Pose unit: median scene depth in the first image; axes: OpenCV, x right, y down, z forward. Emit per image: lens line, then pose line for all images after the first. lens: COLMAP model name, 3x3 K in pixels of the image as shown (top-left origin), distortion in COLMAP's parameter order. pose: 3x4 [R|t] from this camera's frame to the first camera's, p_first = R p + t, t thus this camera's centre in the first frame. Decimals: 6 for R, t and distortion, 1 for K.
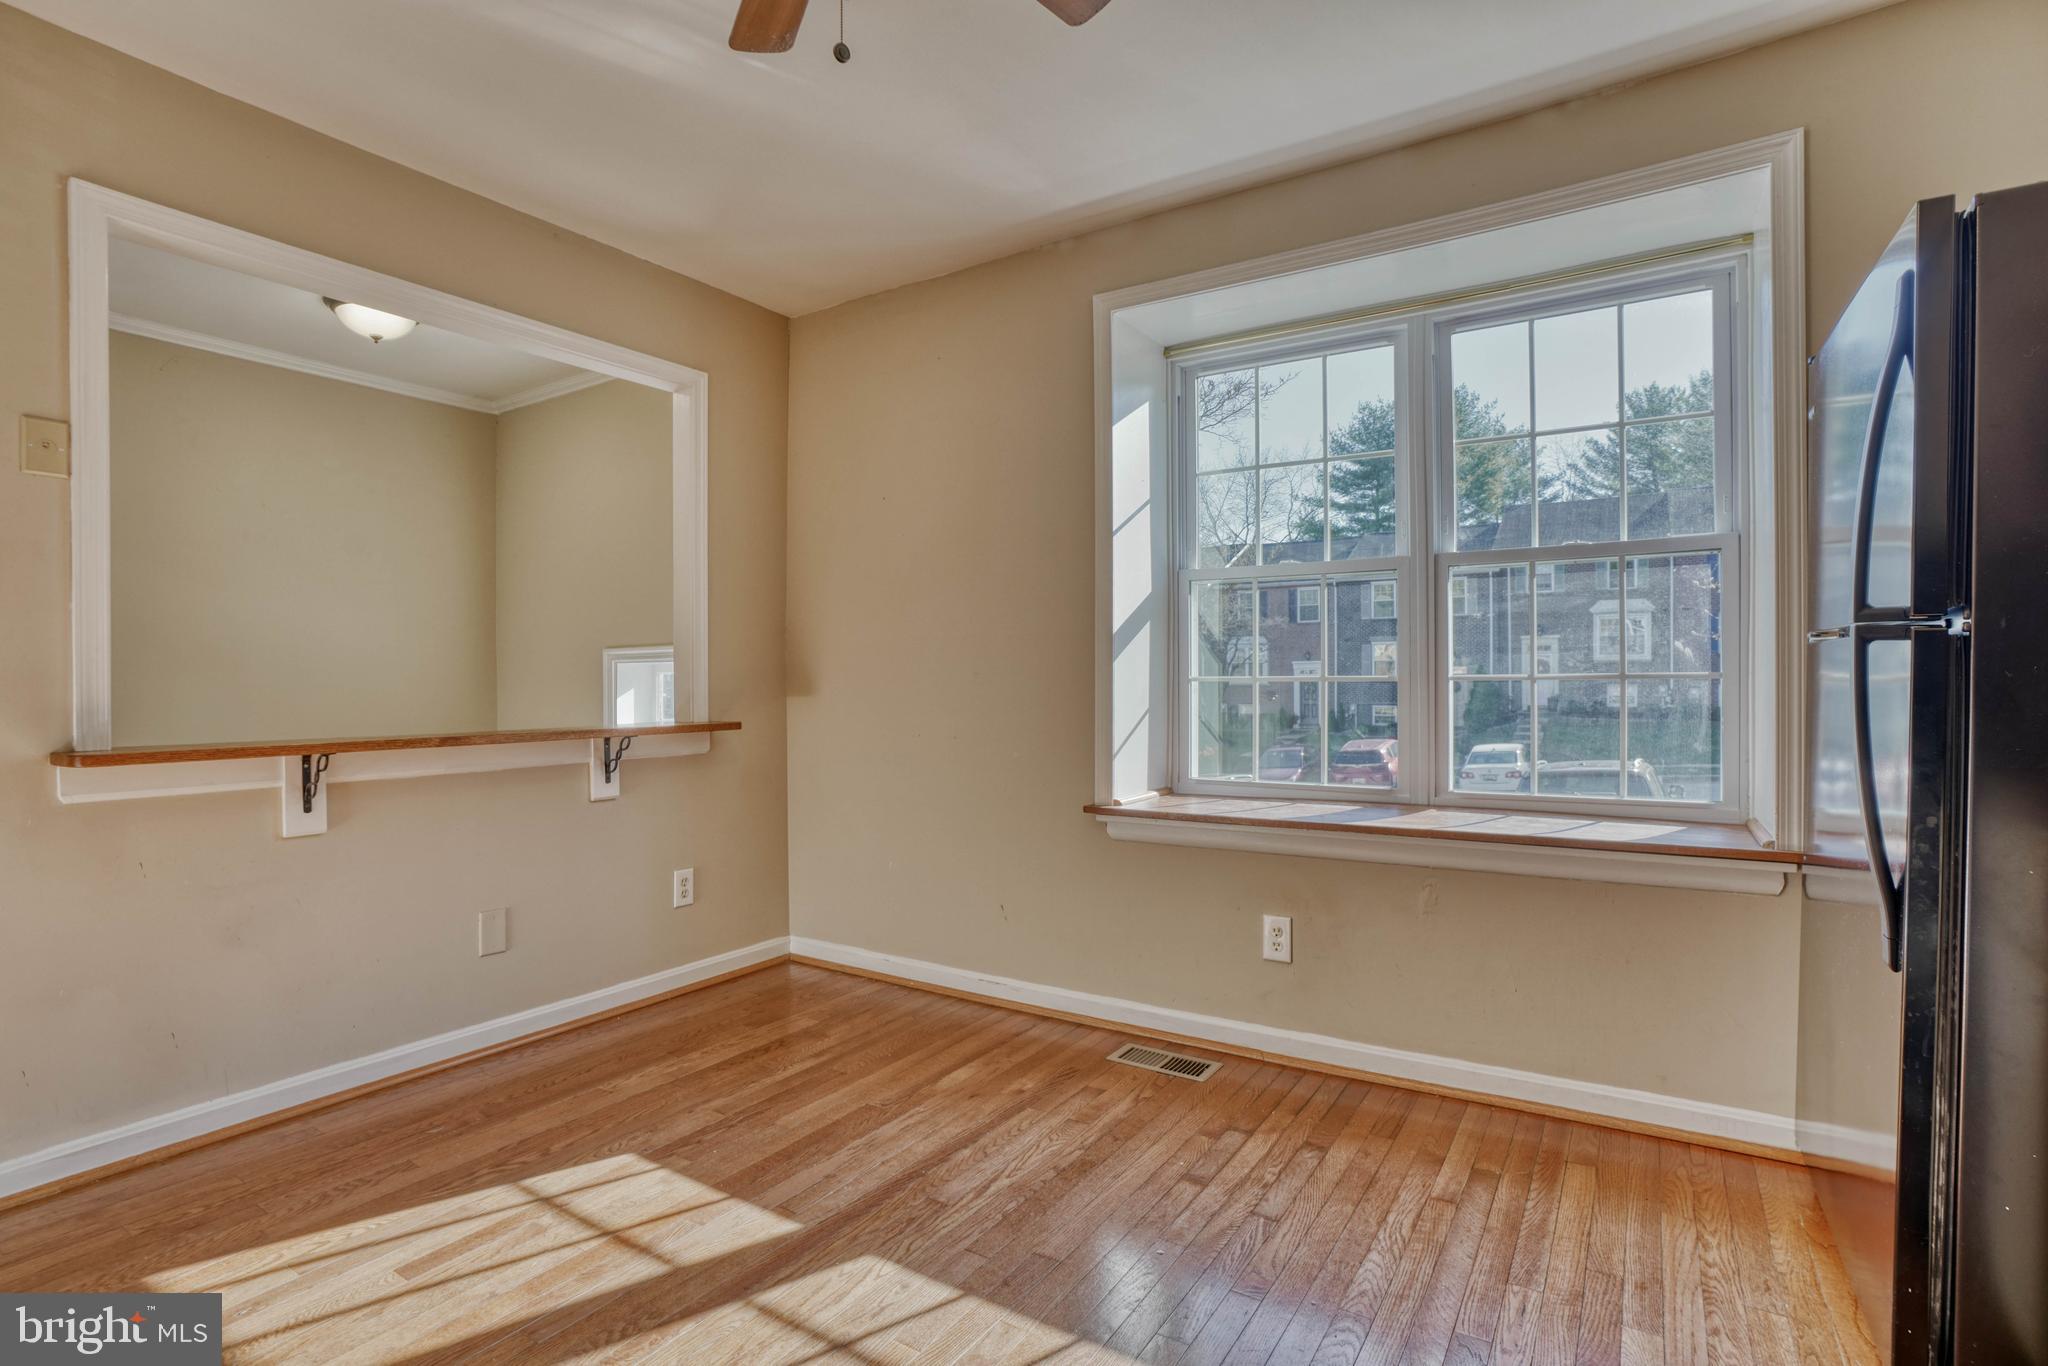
lens RADIAL K [[991.4, 0, 1022.4], [0, 991.4, 697.5], [0, 0, 1]] dist [-0.030828, 0.000306]
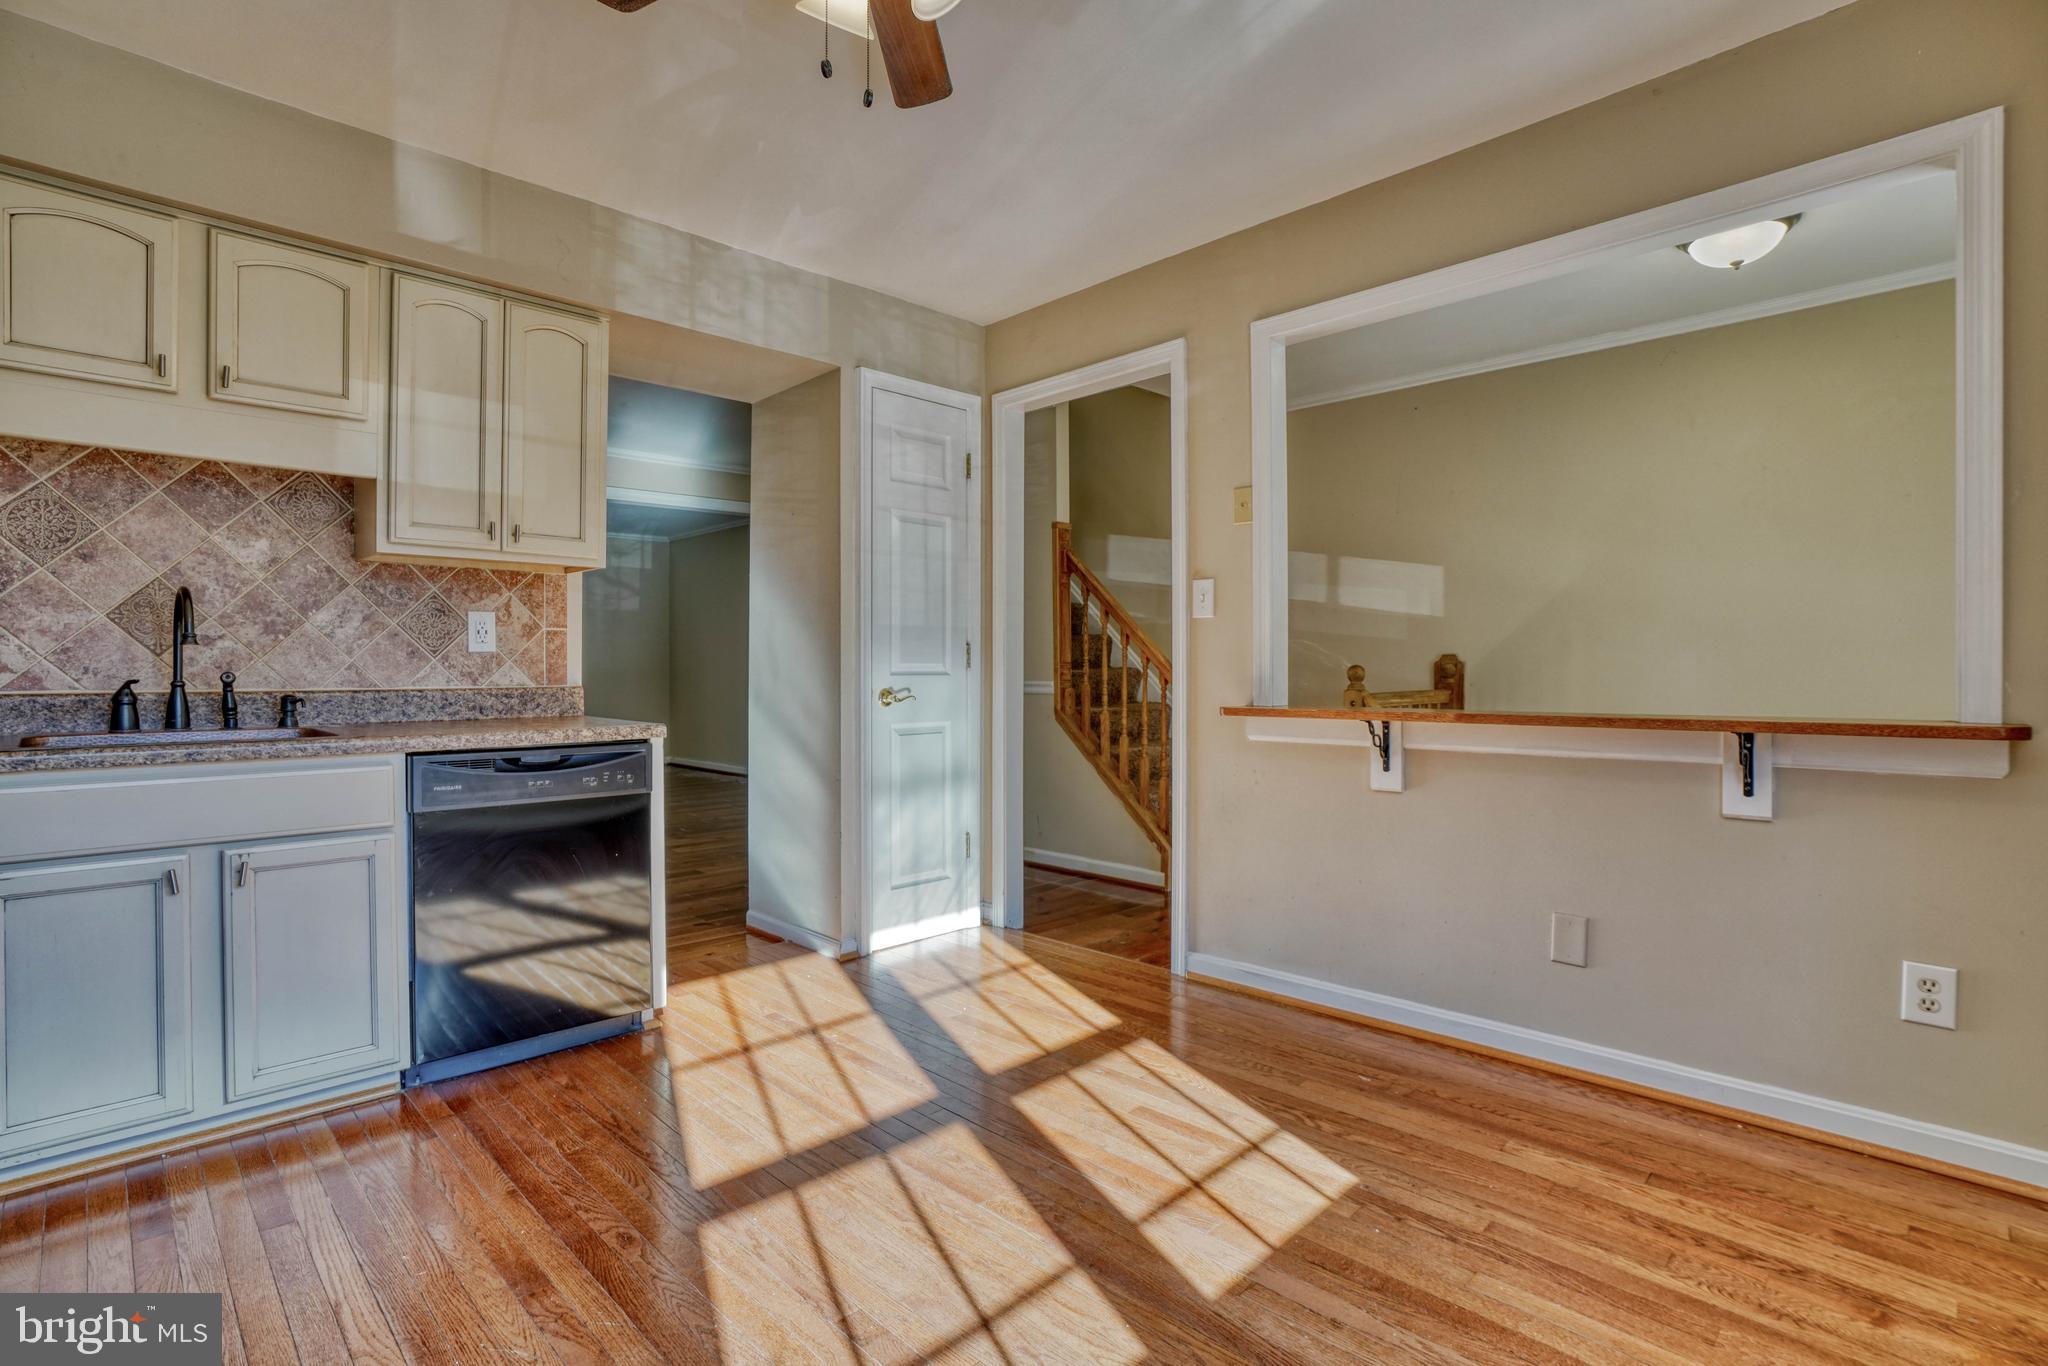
lens RADIAL K [[1027.3, 0, 1024.0], [0, 1027.3, 683.0], [0, 0, 1]] dist [-0.001275, -0.000156]
pose [[-0.225813, 0.025930, -0.973825, 0.565643], [0.000512, 0.999649, 0.026499, -0.021962], [0.974170, 0.005485, -0.225747, 0.872564]]
